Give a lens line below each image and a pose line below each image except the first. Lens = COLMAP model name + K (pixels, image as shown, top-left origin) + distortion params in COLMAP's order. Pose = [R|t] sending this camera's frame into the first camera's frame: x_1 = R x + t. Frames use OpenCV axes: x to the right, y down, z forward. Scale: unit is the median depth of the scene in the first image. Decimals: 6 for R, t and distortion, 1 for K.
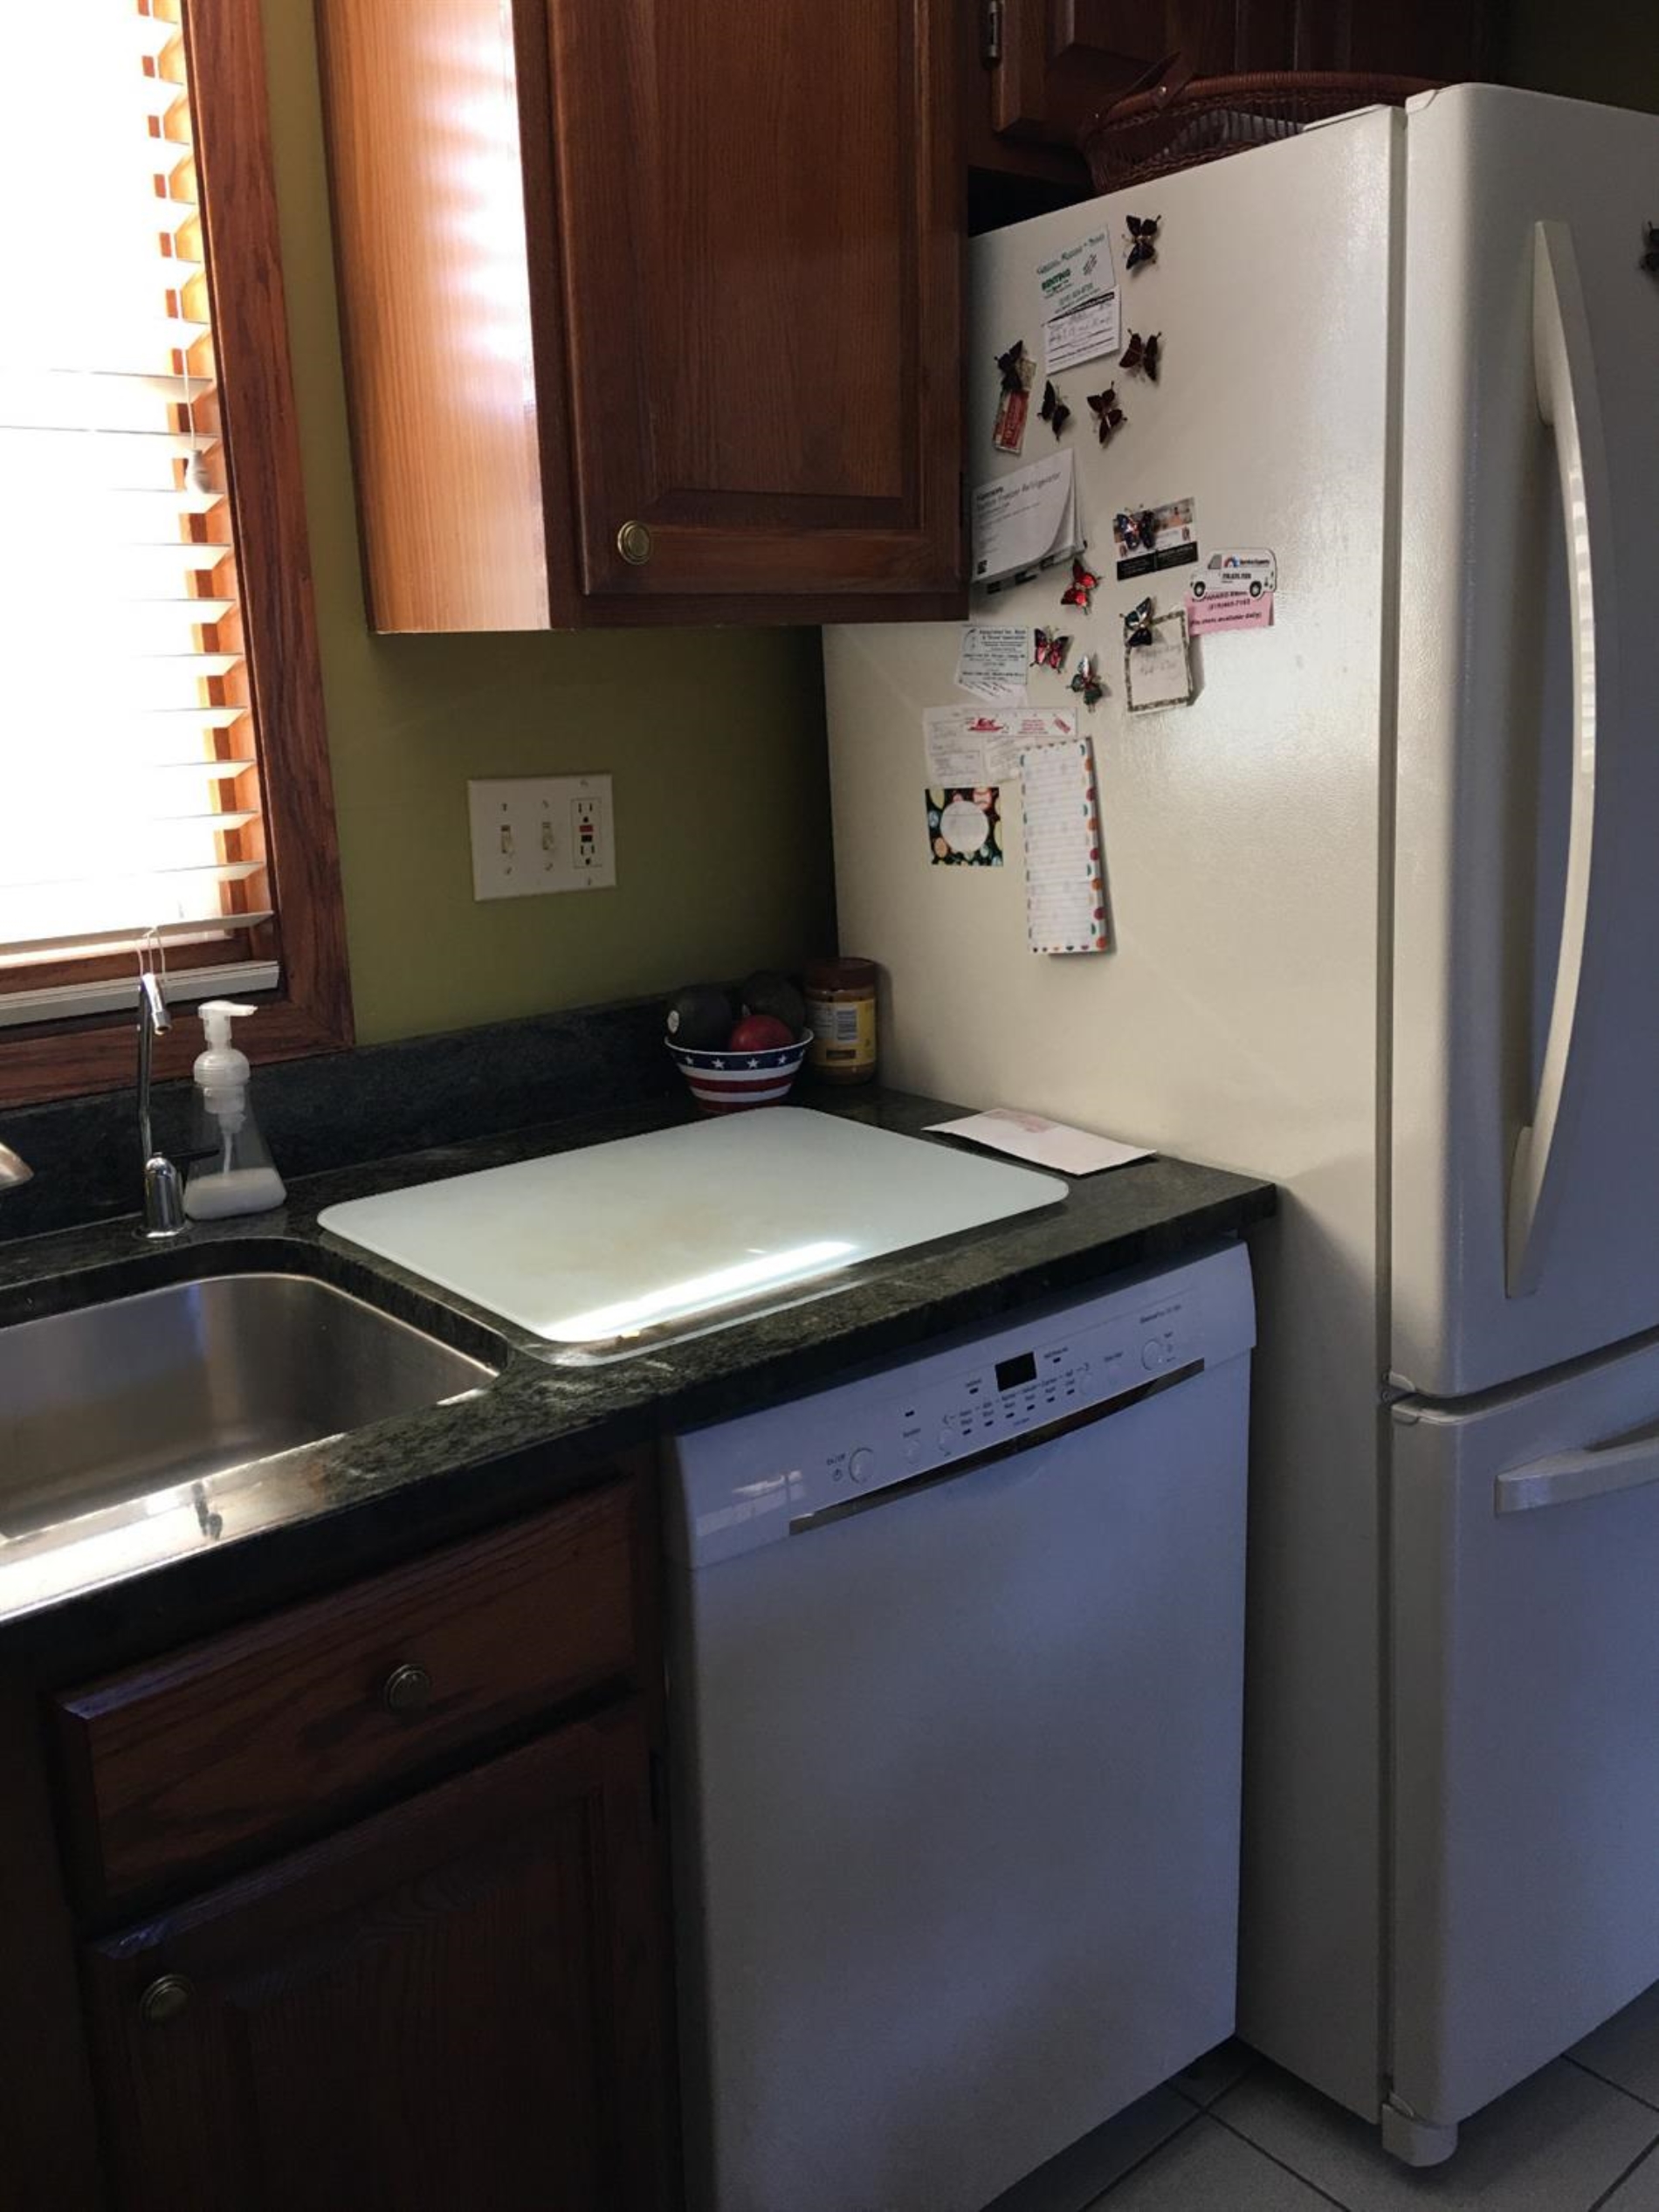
lens RADIAL K [[1854.2, 0, 827.1], [0, 1854.2, 1101.9], [0, 0, 1]] dist [0.101426, -0.163793]
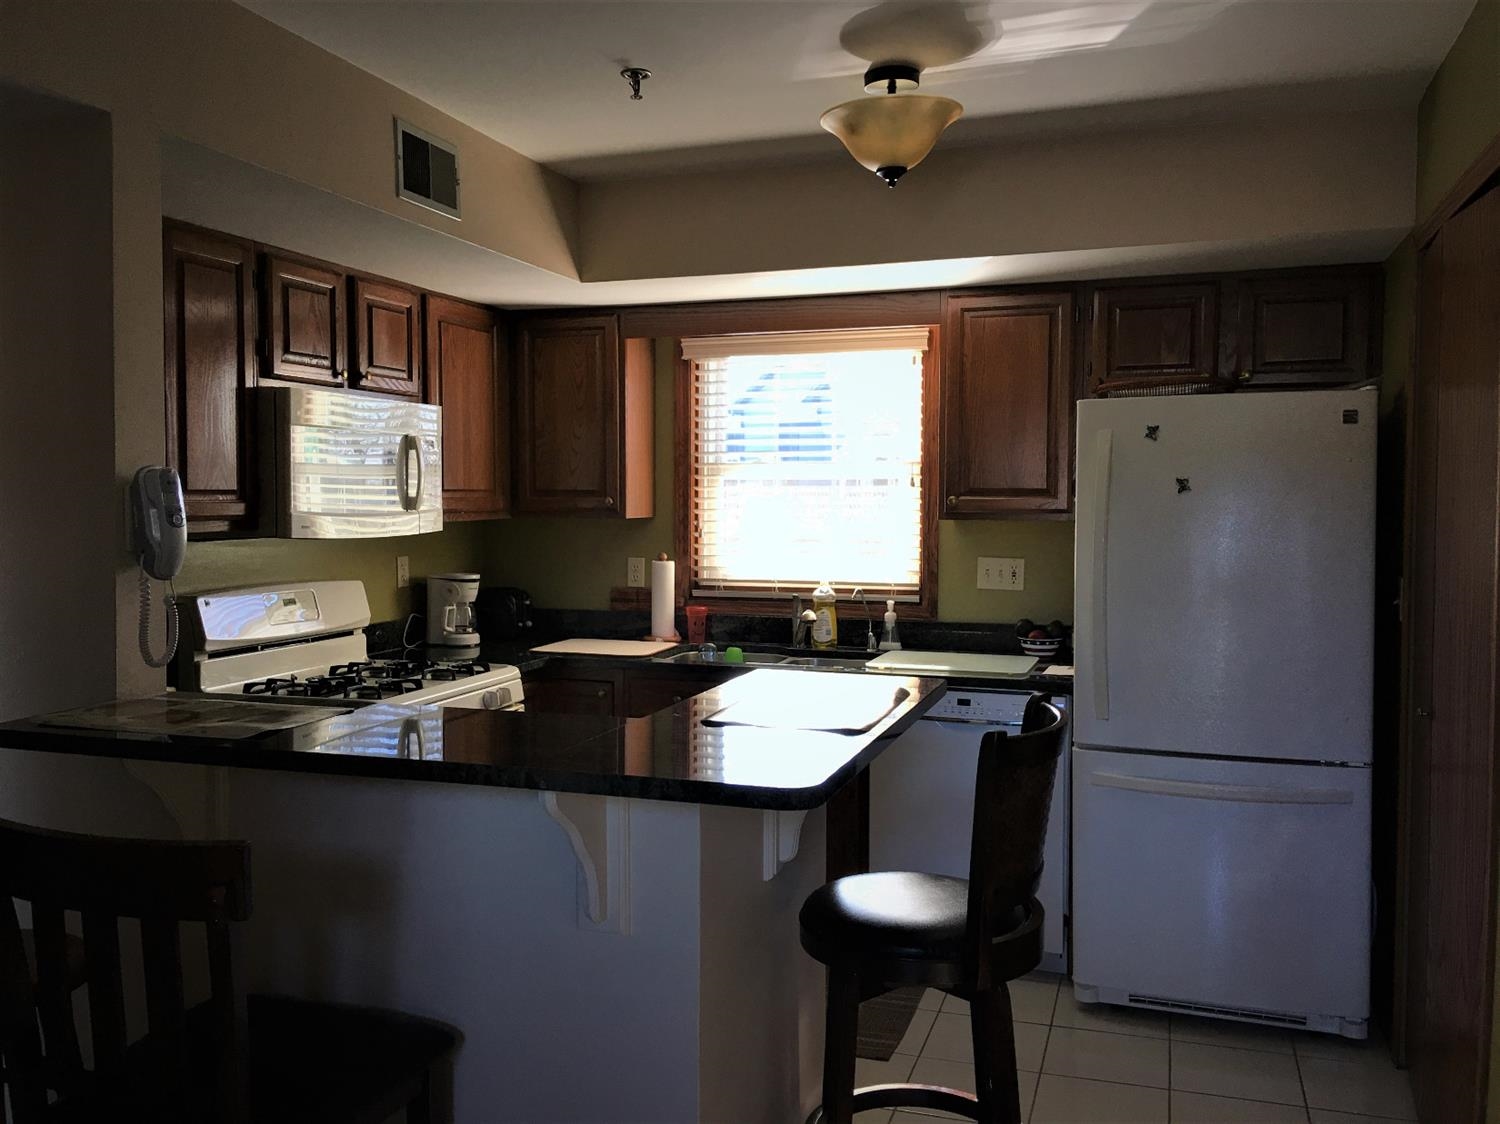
lens RADIAL K [[1257.5, 0, 738.7], [0, 1257.5, 549.0], [0, 0, 1]] dist [0.101426, -0.163793]
pose [[0.523456, 0.061561, -0.849826, 1.811013], [-0.225880, 0.971727, -0.068741, 0.101190], [0.821567, 0.227942, 0.522562, -0.763745]]
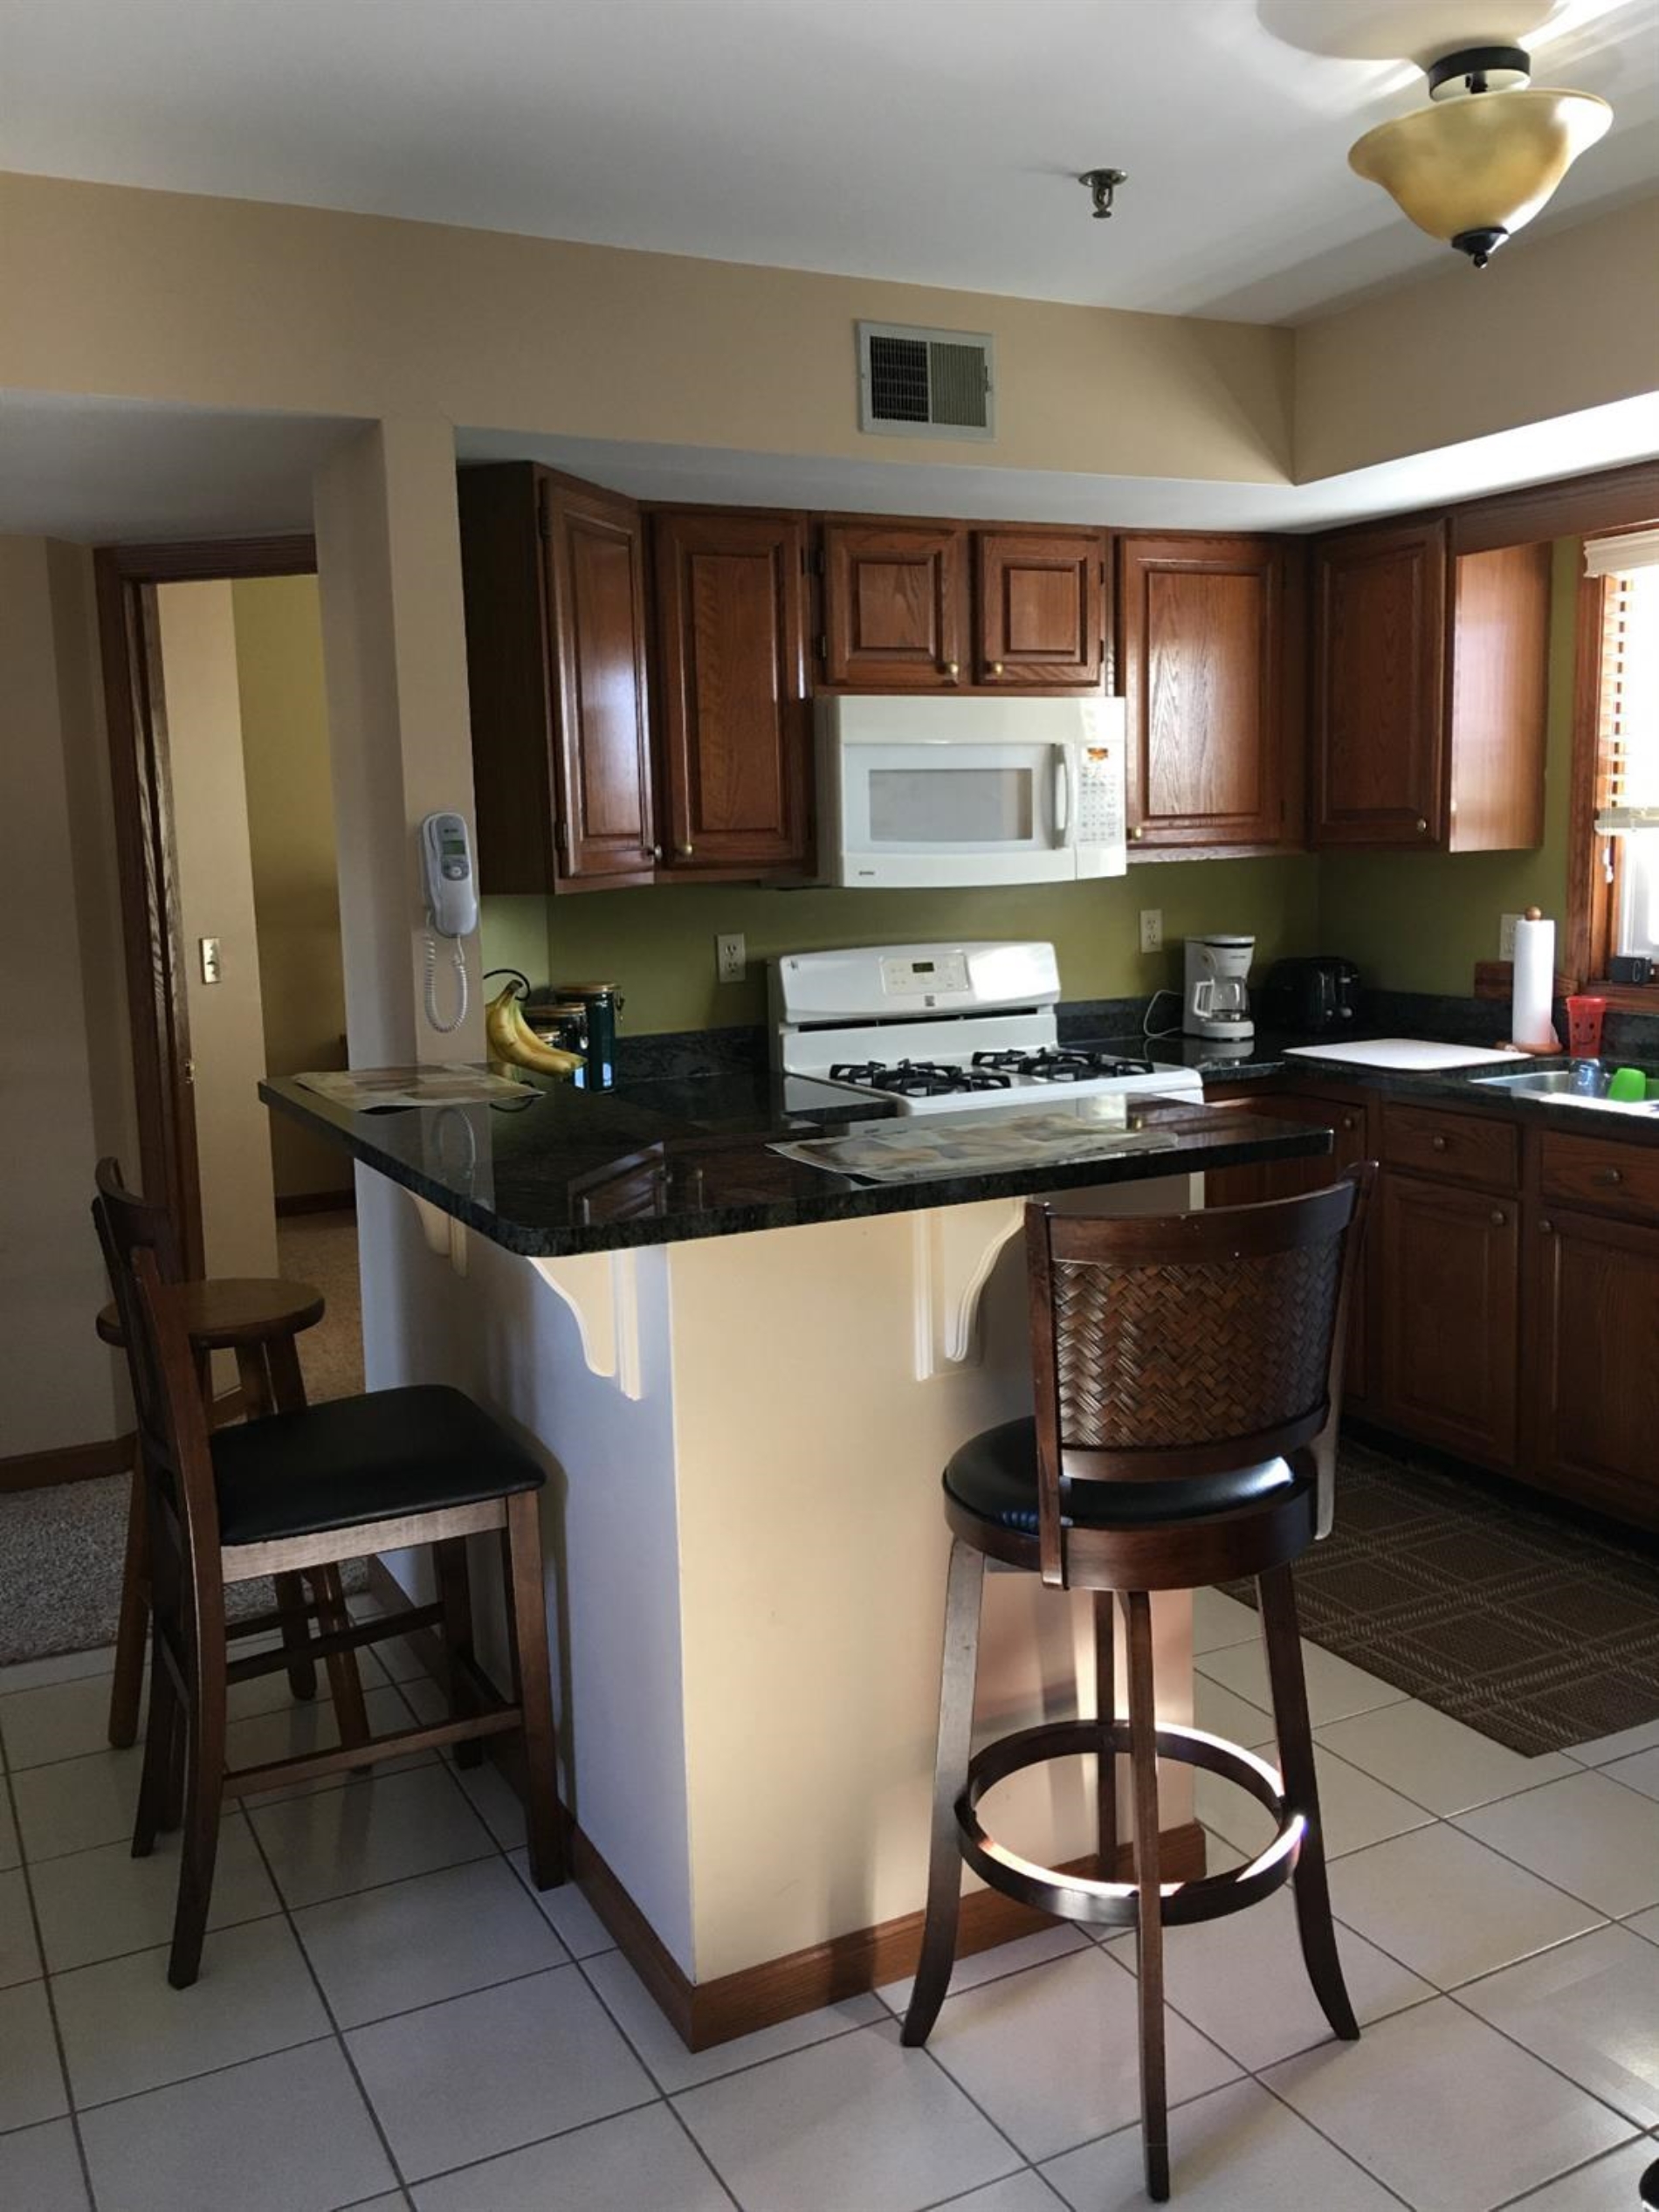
lens RADIAL K [[1854.2, 0, 846.1], [0, 1854.2, 1084.3], [0, 0, 1]] dist [0.101426, -0.163793]
pose [[-0.217066, 0.163163, -0.962424, 2.037406], [-0.213591, 0.954102, 0.209925, -0.151211], [0.952503, 0.251132, -0.172253, 0.176450]]
